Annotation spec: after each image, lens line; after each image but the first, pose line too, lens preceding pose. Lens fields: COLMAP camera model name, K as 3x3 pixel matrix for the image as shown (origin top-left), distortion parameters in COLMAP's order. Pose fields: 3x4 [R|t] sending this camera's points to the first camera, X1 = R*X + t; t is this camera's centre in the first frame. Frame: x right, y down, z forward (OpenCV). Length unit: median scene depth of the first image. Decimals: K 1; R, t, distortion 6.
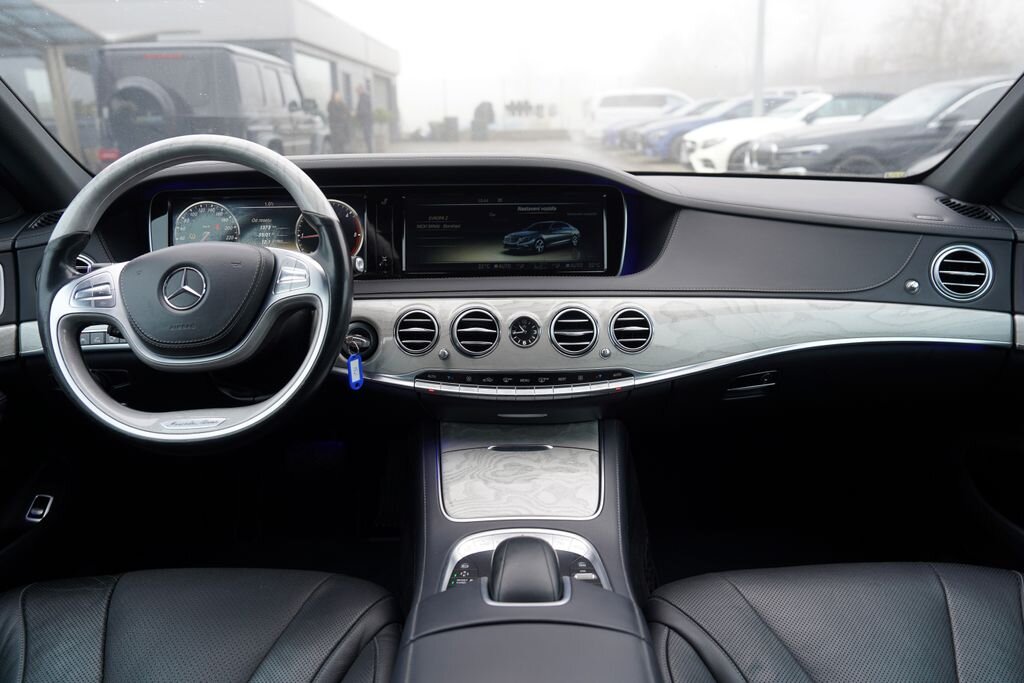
lens RADIAL K [[706.1, 0, 515.1], [0, 706.1, 314.6], [0, 0, 1]] dist [-0.082614, 0.055539]
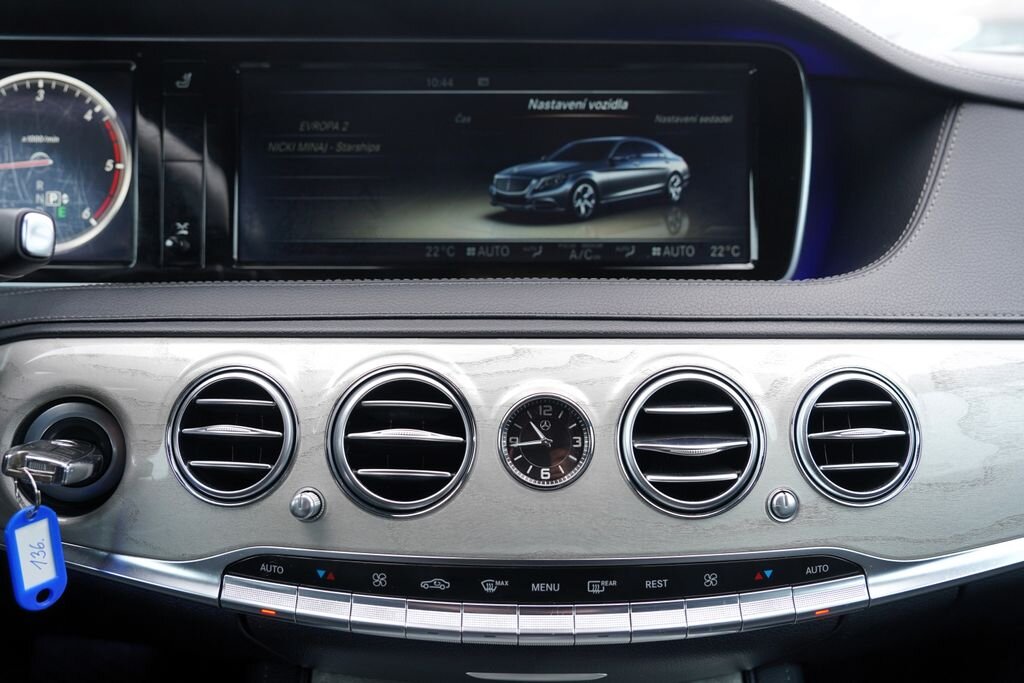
lens RADIAL K [[949.7, 0, 511.5], [0, 949.7, 343.3], [0, 0, 1]] dist [0.006455, 0.000000]
pose [[0.999903, 0.010554, -0.009130, 0.000547], [-0.010464, 0.999896, 0.009889, -0.026549], [0.009233, -0.009792, 0.999909, 0.539910]]
